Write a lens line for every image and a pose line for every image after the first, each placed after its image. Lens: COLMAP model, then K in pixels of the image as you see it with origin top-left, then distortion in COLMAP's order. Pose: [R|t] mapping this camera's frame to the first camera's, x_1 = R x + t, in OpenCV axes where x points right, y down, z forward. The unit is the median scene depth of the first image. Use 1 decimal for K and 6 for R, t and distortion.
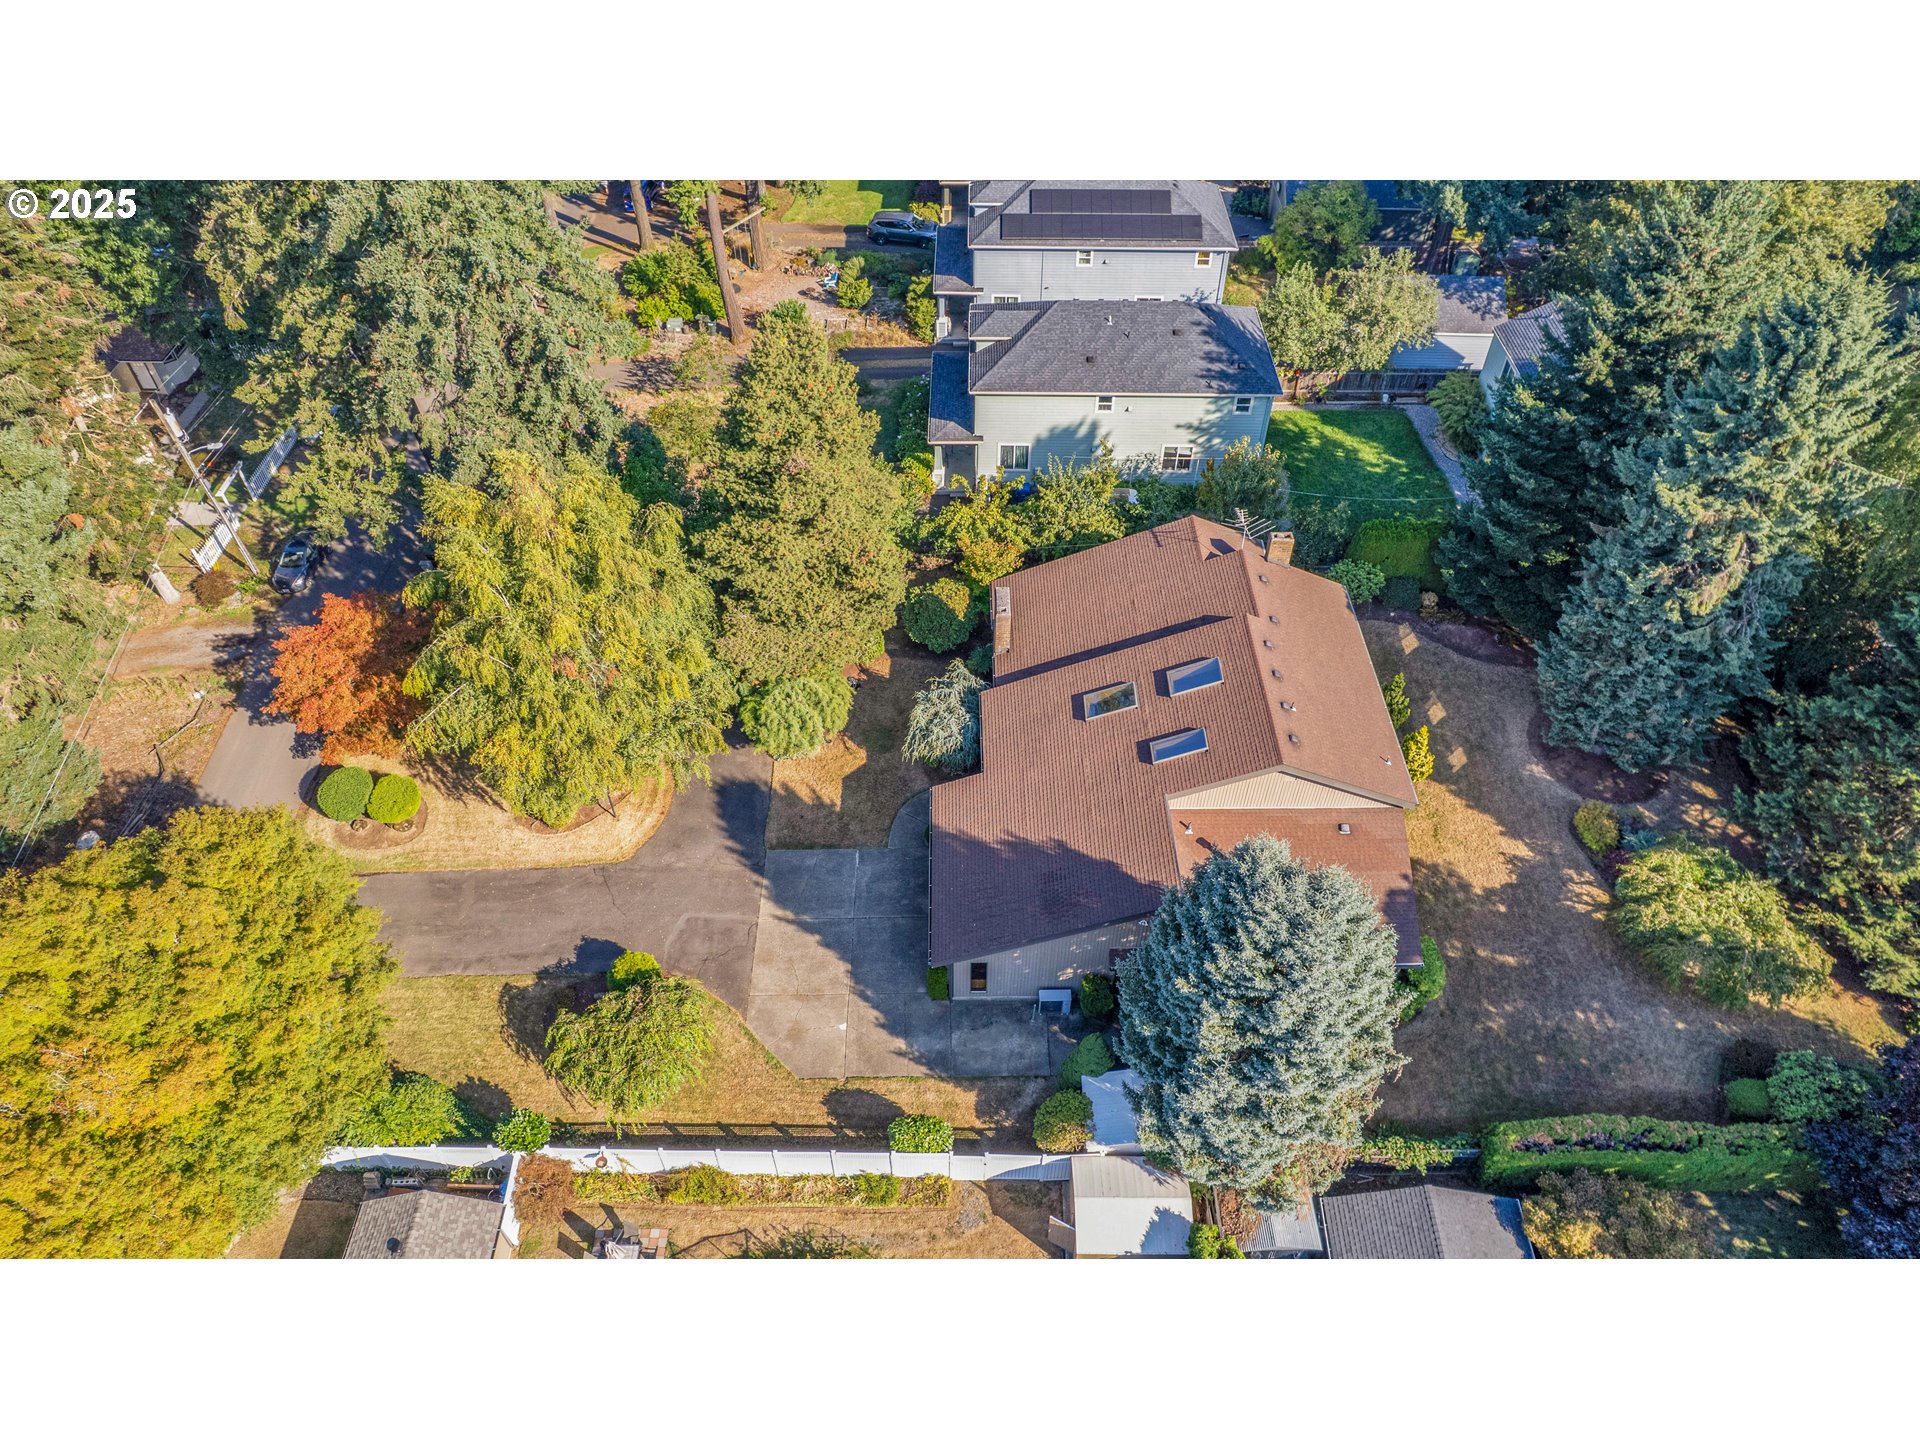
lens RADIAL K [[1276.6, 0, 960.0], [0, 1276.6, 720.0], [0, 0, 1]] dist [-0.024163, 0.000483]
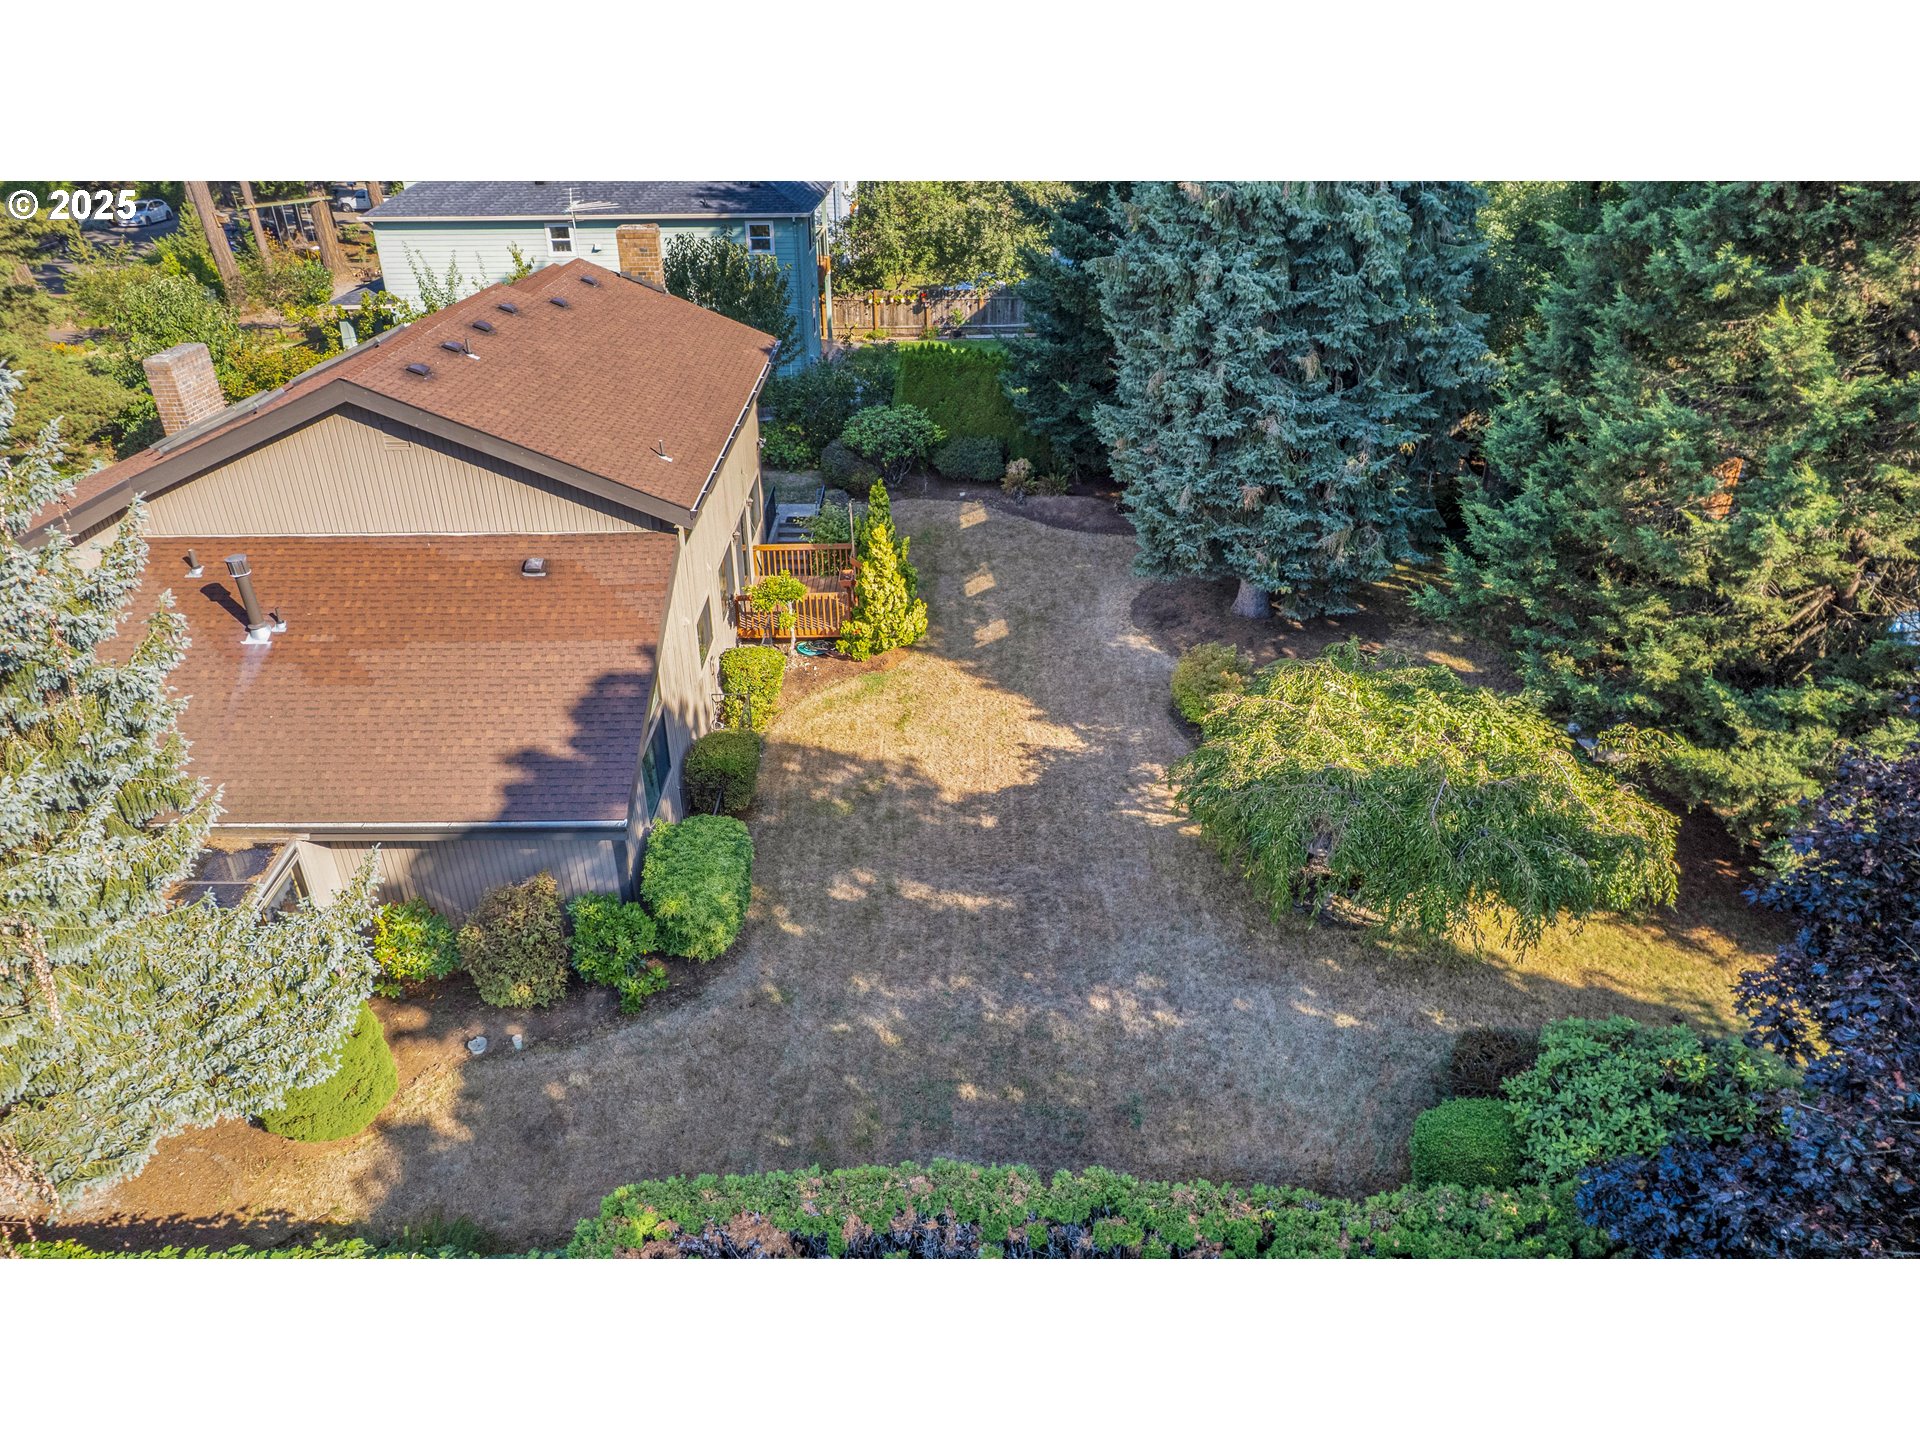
lens RADIAL K [[1276.6, 0, 960.0], [0, 1276.6, 720.0], [0, 0, 1]] dist [-0.024163, 0.000483]
pose [[0.999954, -0.000137, 0.009610, 0.438024], [0.002867, 0.958621, -0.284672, 0.261154], [-0.009173, 0.284686, 0.958577, 0.576332]]
